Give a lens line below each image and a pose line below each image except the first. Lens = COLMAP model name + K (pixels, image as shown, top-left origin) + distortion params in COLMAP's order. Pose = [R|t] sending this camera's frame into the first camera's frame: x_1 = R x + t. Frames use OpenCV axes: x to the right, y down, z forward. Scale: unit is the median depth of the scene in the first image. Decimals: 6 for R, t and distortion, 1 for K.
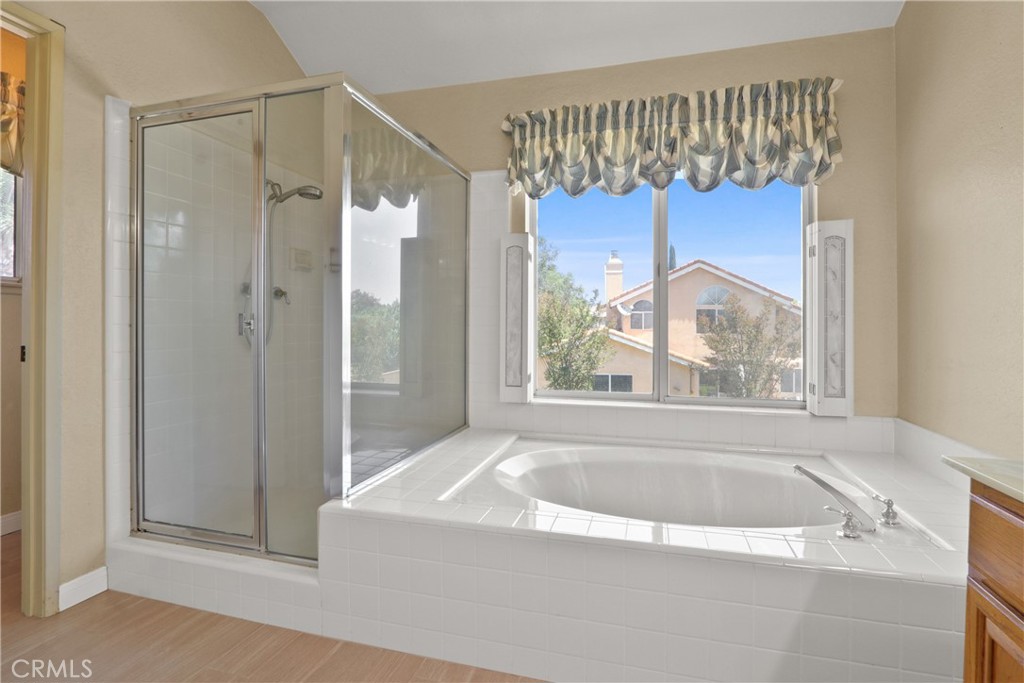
lens RADIAL K [[481.5, 0, 523.4], [0, 481.5, 323.4], [0, 0, 1]] dist [-0.014153, 0.000258]
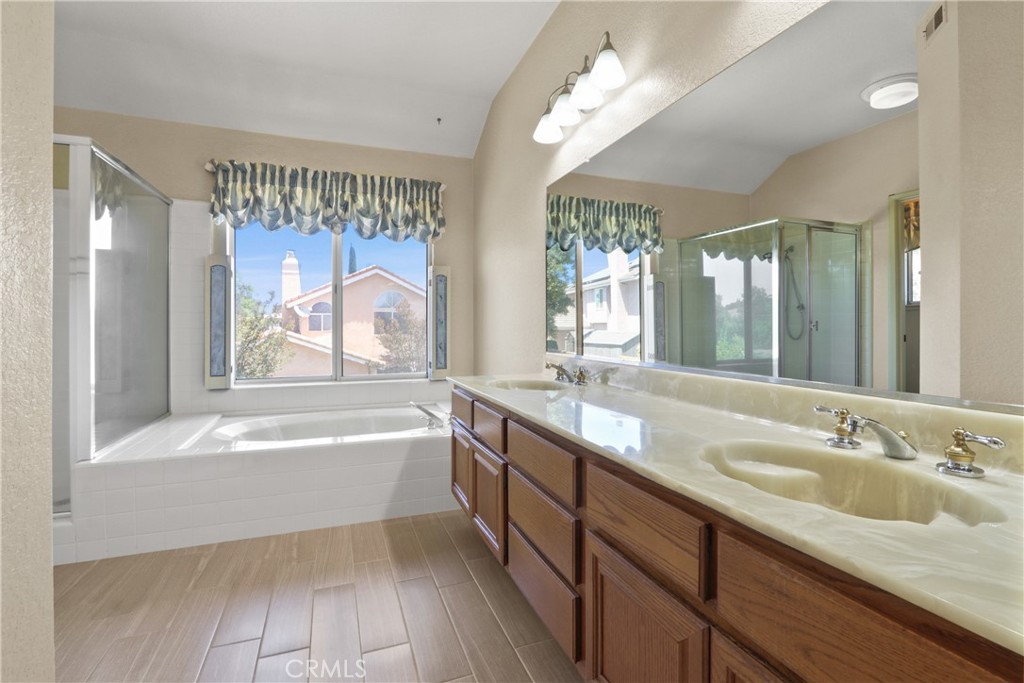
lens RADIAL K [[481.5, 0, 523.4], [0, 481.5, 323.4], [0, 0, 1]] dist [-0.014153, 0.000258]
pose [[0.801037, 0.000022, 0.598615, -0.134247], [0.001897, 0.999995, -0.002575, -0.003270], [-0.598612, 0.003198, 0.801032, -0.504735]]
